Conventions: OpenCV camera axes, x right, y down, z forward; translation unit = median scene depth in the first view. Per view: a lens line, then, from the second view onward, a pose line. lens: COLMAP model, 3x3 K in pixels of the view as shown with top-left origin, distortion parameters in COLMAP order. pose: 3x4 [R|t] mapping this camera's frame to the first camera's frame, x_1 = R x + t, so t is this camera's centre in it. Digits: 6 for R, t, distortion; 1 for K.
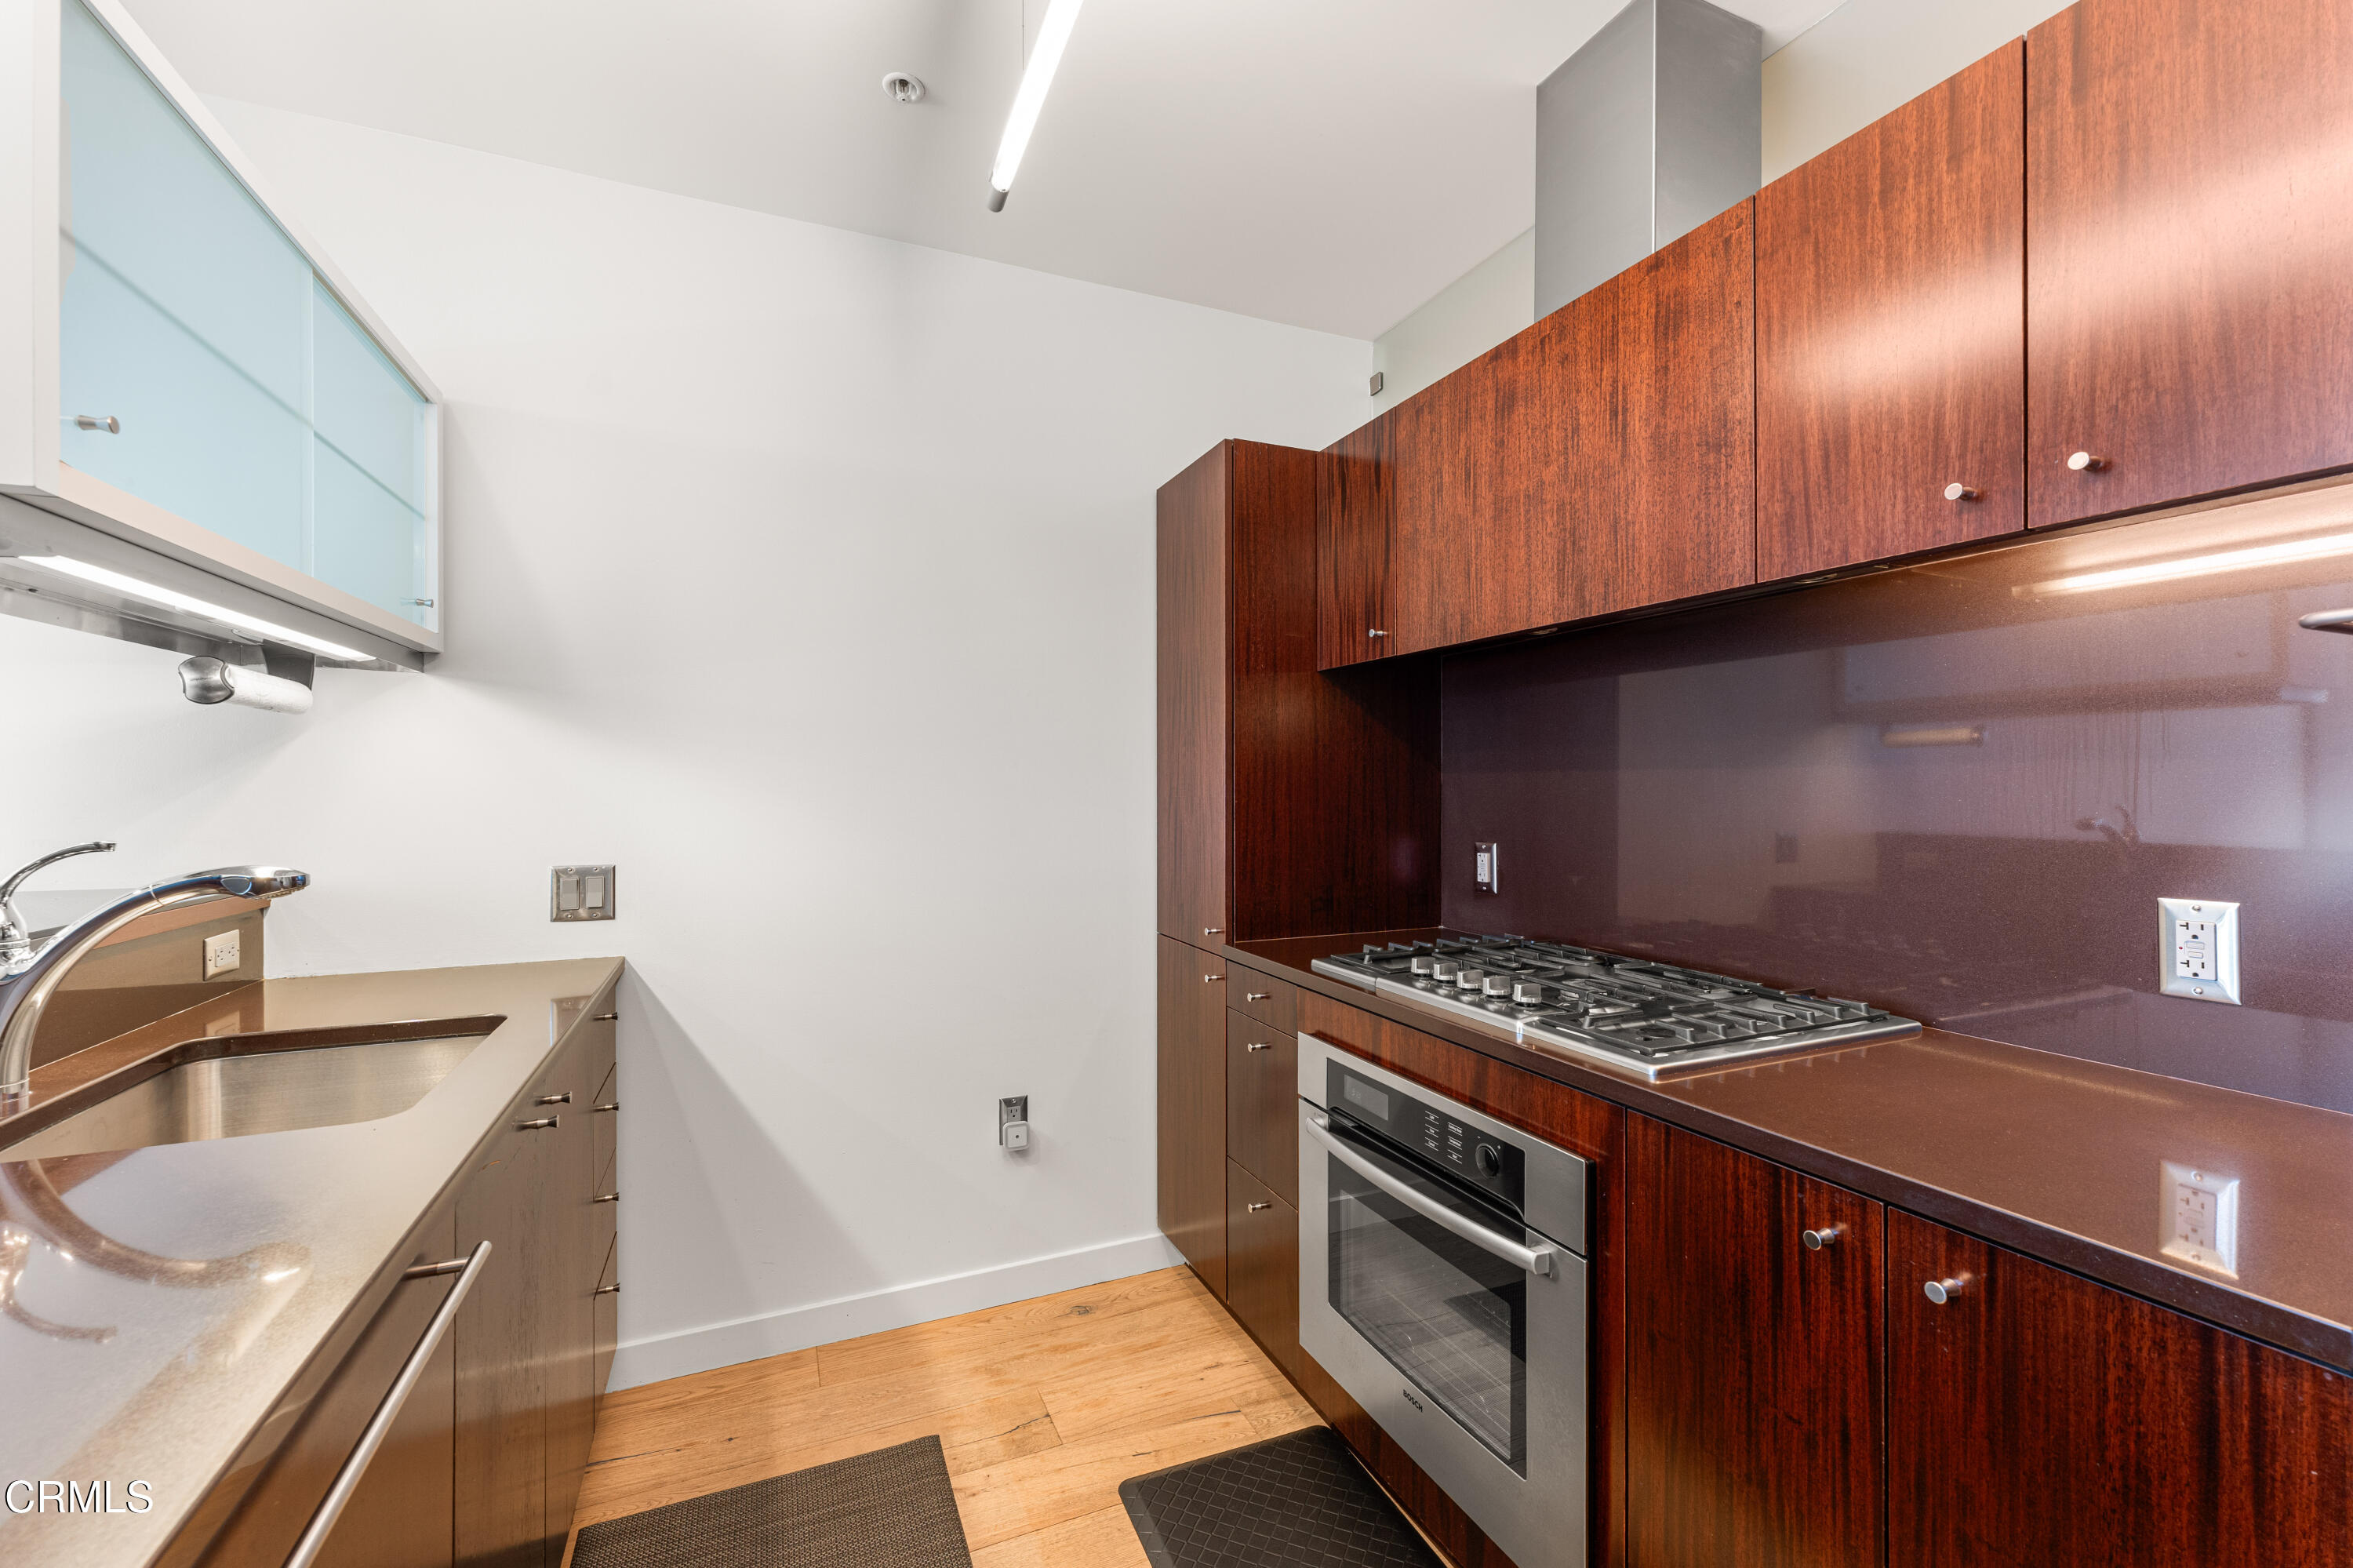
lens RADIAL K [[941.4, 0, 1169.0], [0, 941.4, 785.7], [0, 0, 1]] dist [0.000722, -0.000093]
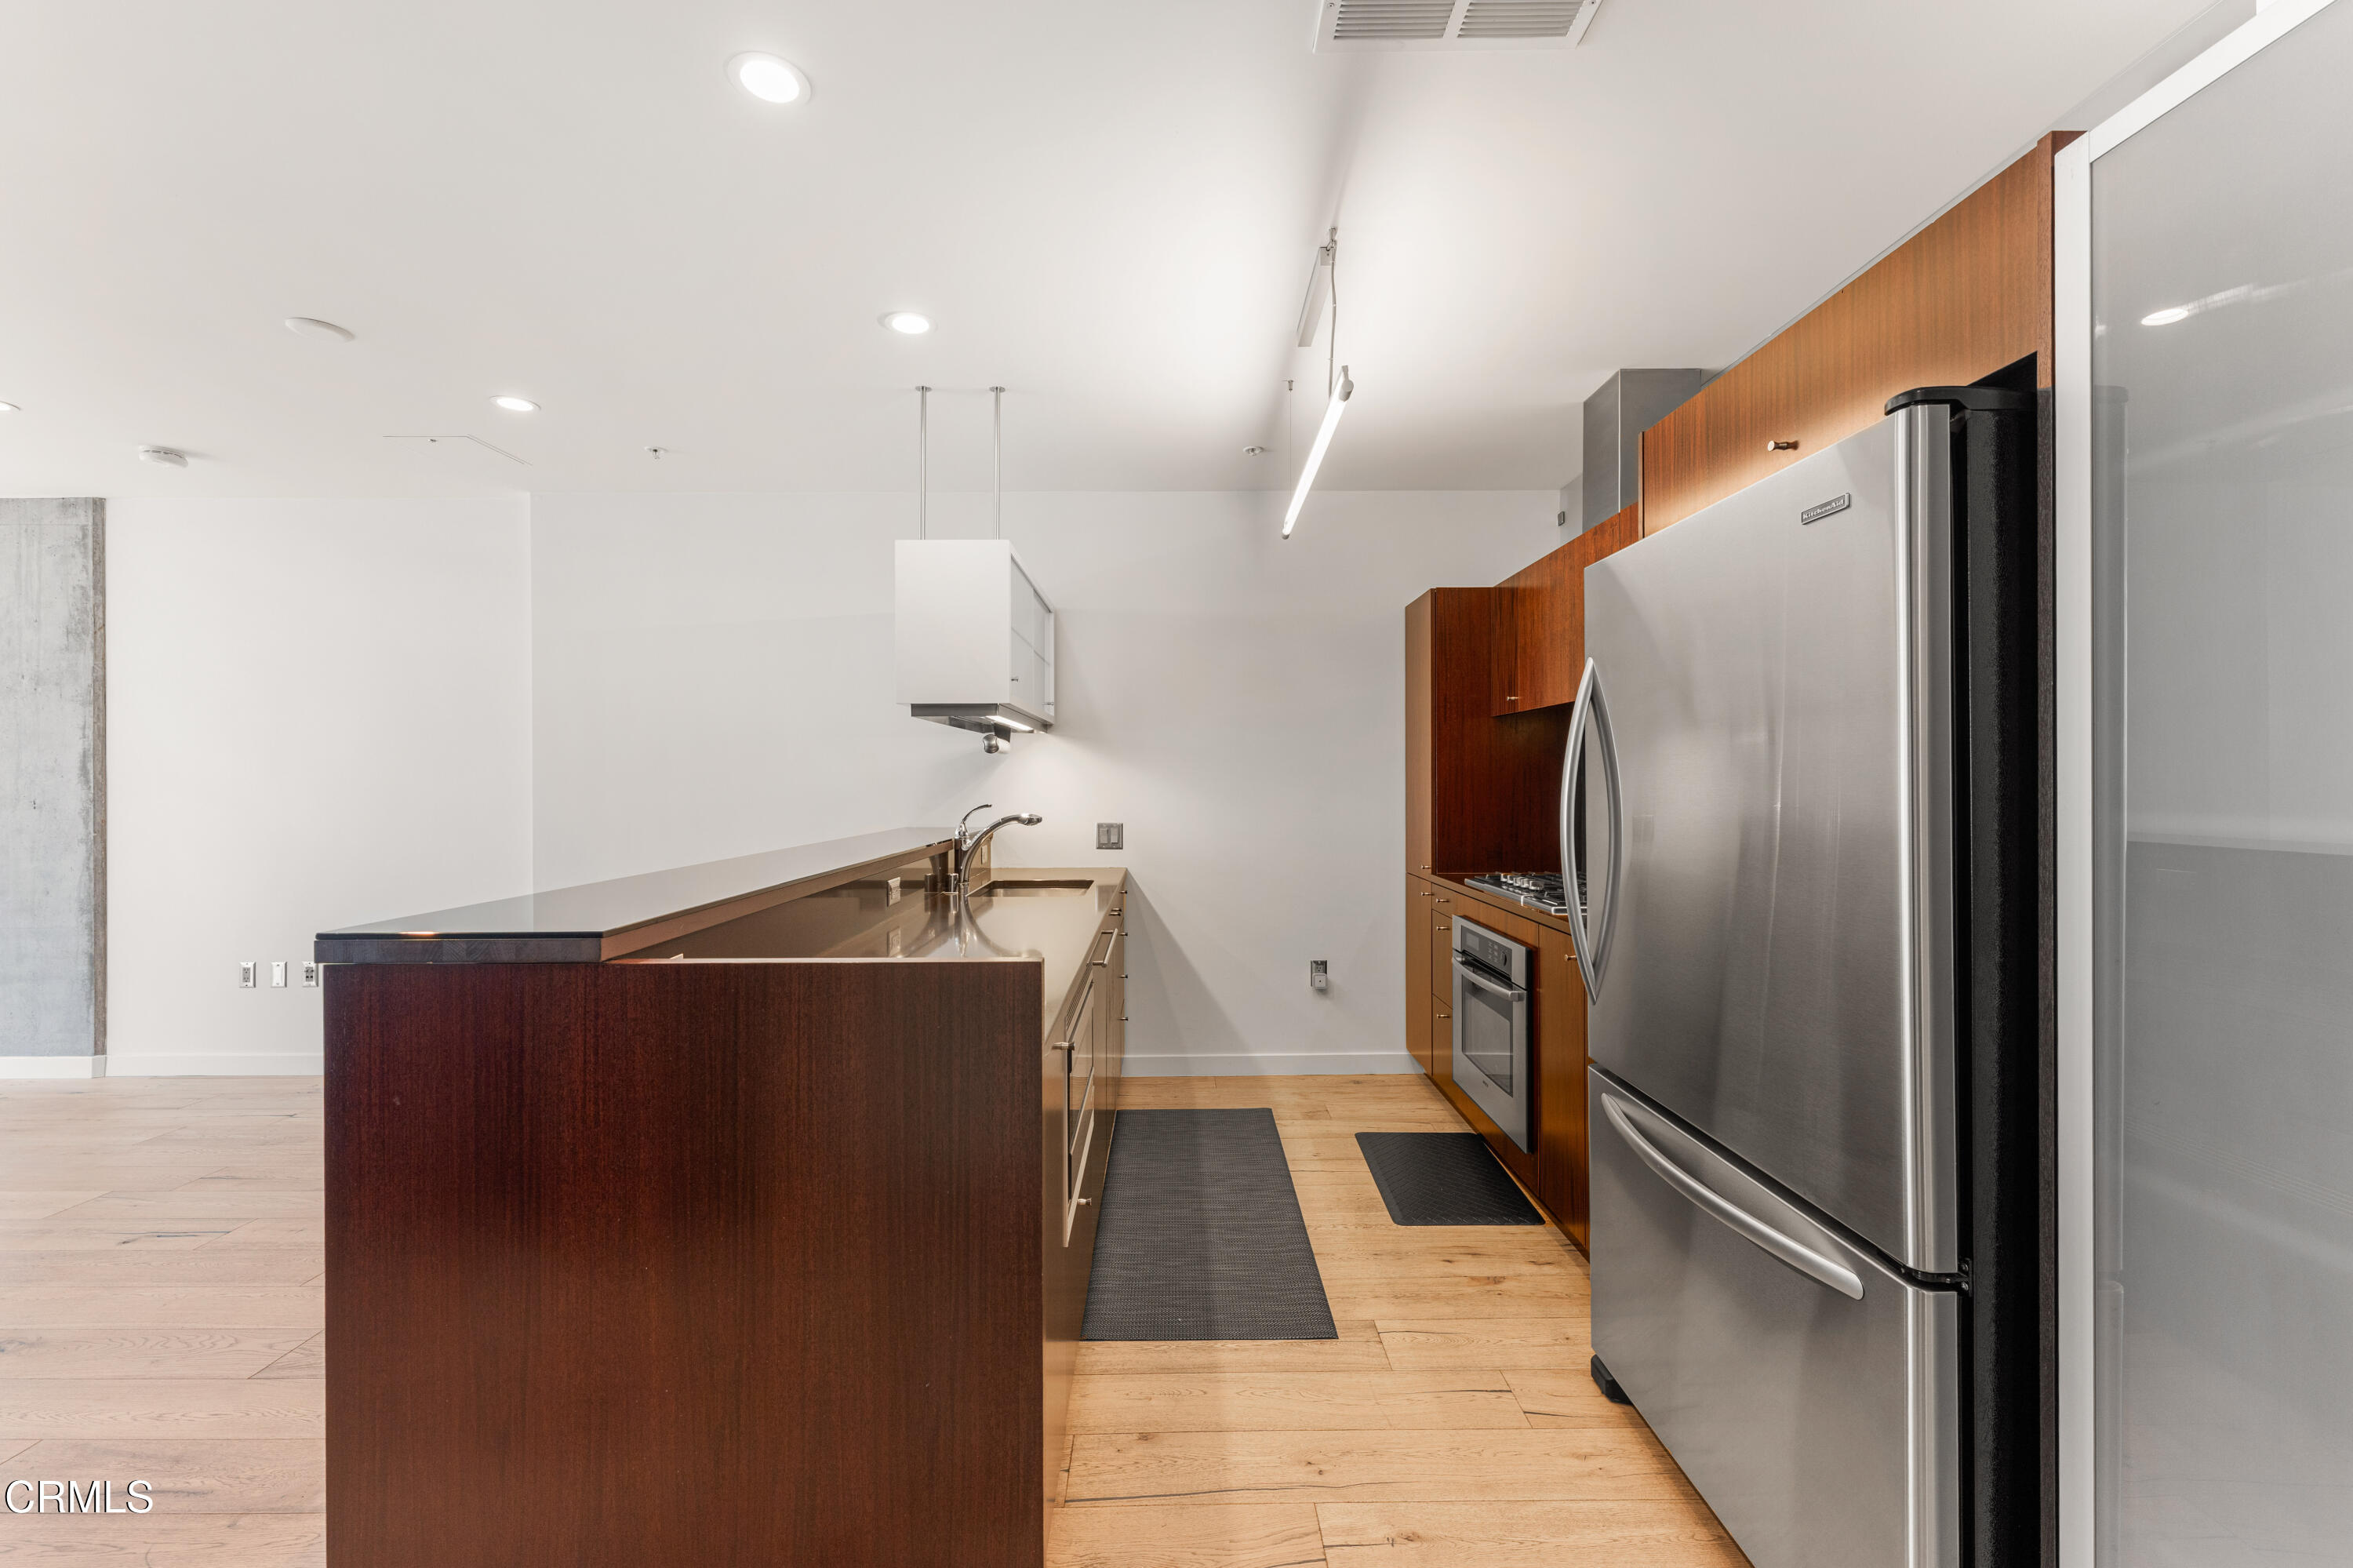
lens RADIAL K [[941.4, 0, 1169.0], [0, 941.4, 785.7], [0, 0, 1]] dist [0.000722, -0.000093]
pose [[0.917314, 0.001448, -0.398162, 0.352669], [0.000794, 0.999985, 0.005466, -0.008922], [0.398164, -0.005331, 0.917299, -0.923044]]
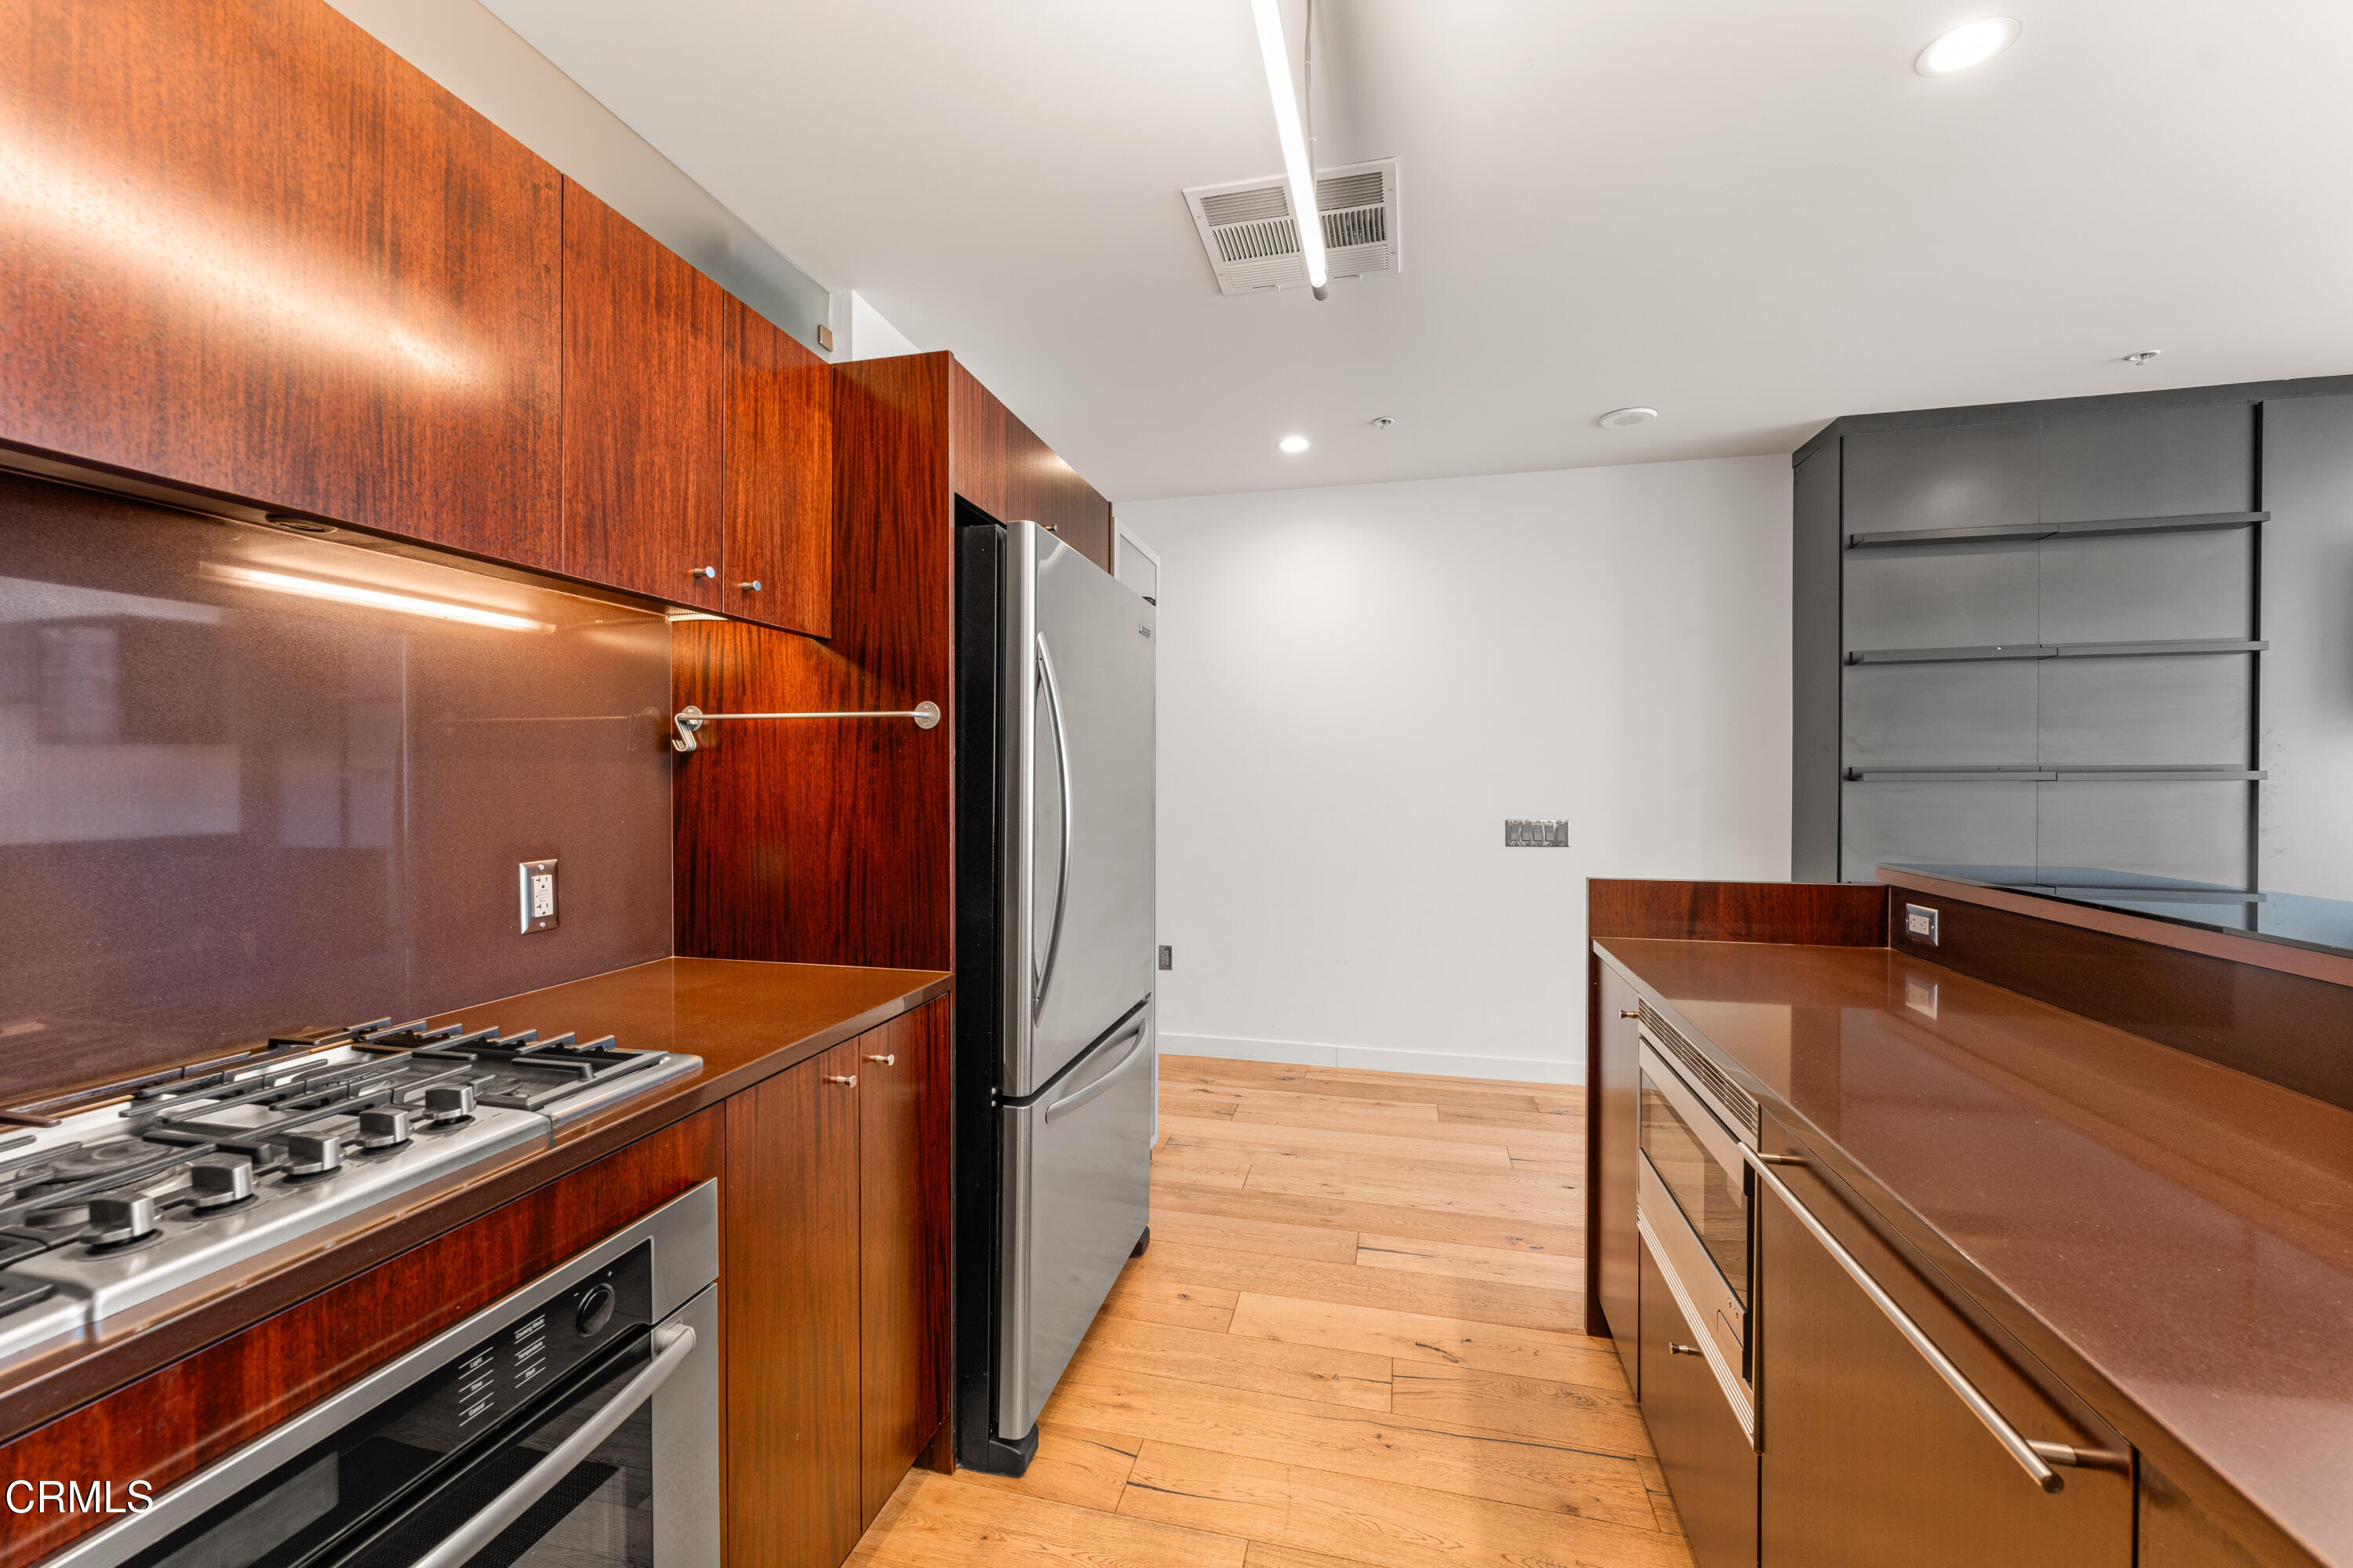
lens RADIAL K [[941.4, 0, 1169.0], [0, 941.4, 785.7], [0, 0, 1]] dist [0.000722, -0.000093]
pose [[-0.794114, -0.003627, 0.607758, -0.328494], [0.002258, 0.999958, 0.008919, -0.001912], [-0.607765, 0.008455, -0.794072, 0.977980]]
